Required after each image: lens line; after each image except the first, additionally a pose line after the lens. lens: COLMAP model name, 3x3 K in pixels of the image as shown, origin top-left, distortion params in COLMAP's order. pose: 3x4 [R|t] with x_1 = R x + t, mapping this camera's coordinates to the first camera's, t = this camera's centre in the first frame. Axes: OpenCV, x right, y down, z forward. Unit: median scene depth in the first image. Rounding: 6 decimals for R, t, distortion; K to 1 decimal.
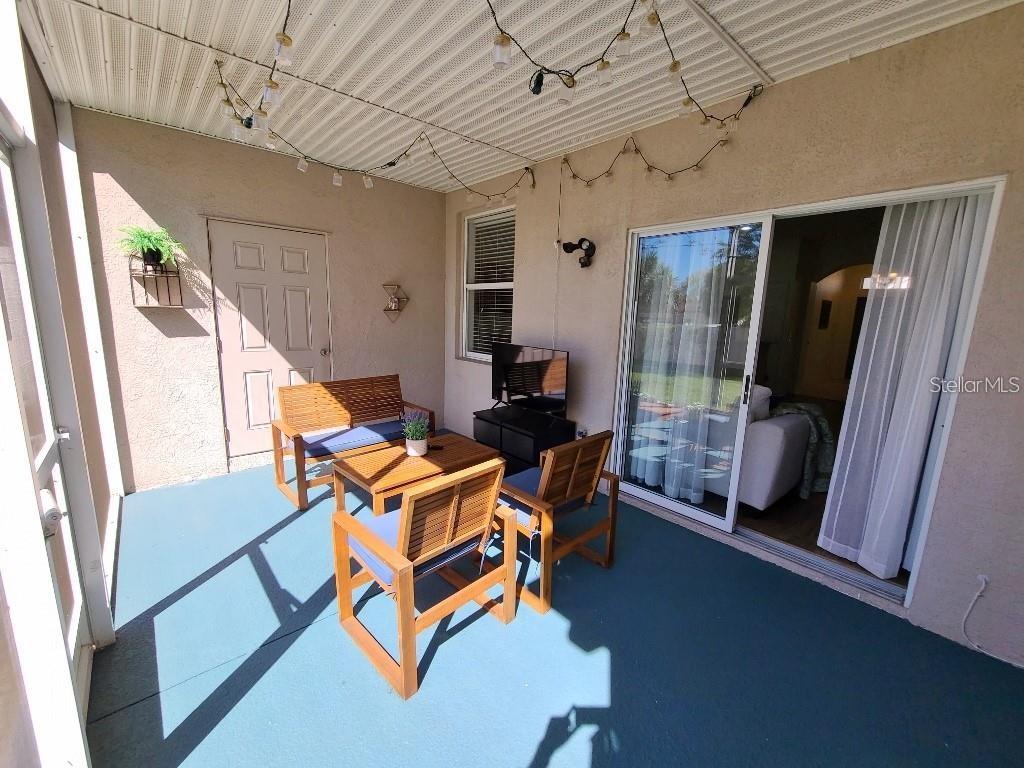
lens RADIAL K [[419.0, 0, 512.5], [0, 419.0, 389.4], [0, 0, 1]] dist [-0.004524, 0.001109]
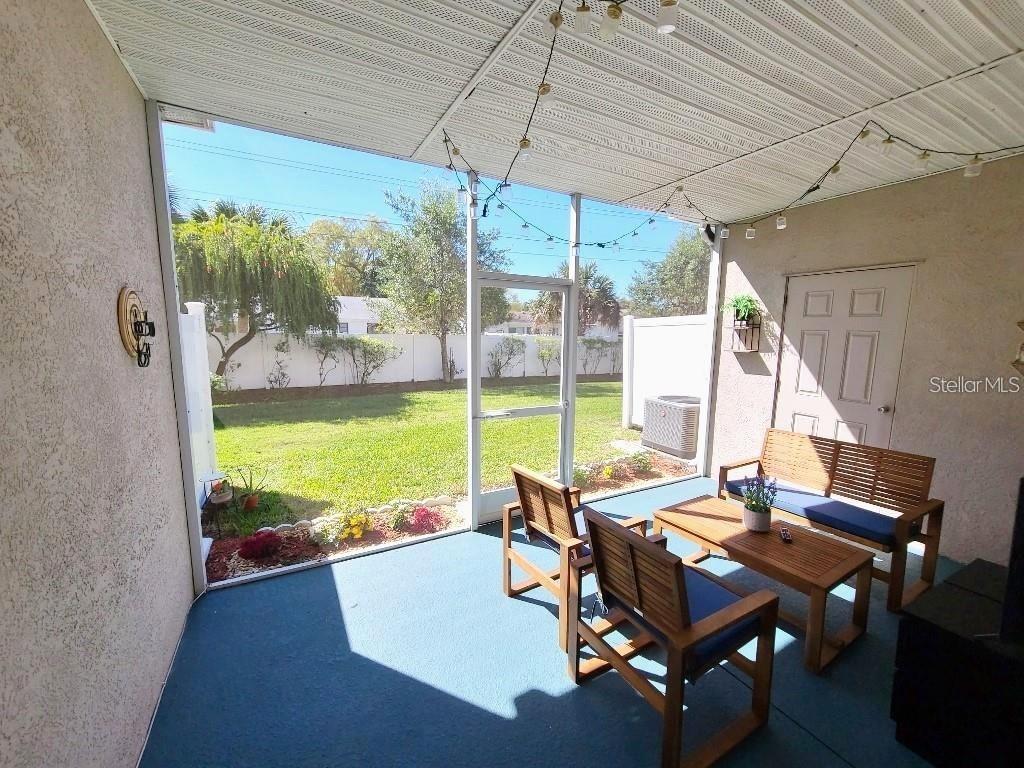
lens RADIAL K [[419.0, 0, 511.4], [0, 419.0, 385.9], [0, 0, 1]] dist [-0.004524, 0.001109]
pose [[-0.231074, 0.093042, -0.968477, 0.589379], [-0.189984, 0.971940, 0.138704, -0.129120], [0.954207, 0.216047, -0.206914, 0.567742]]
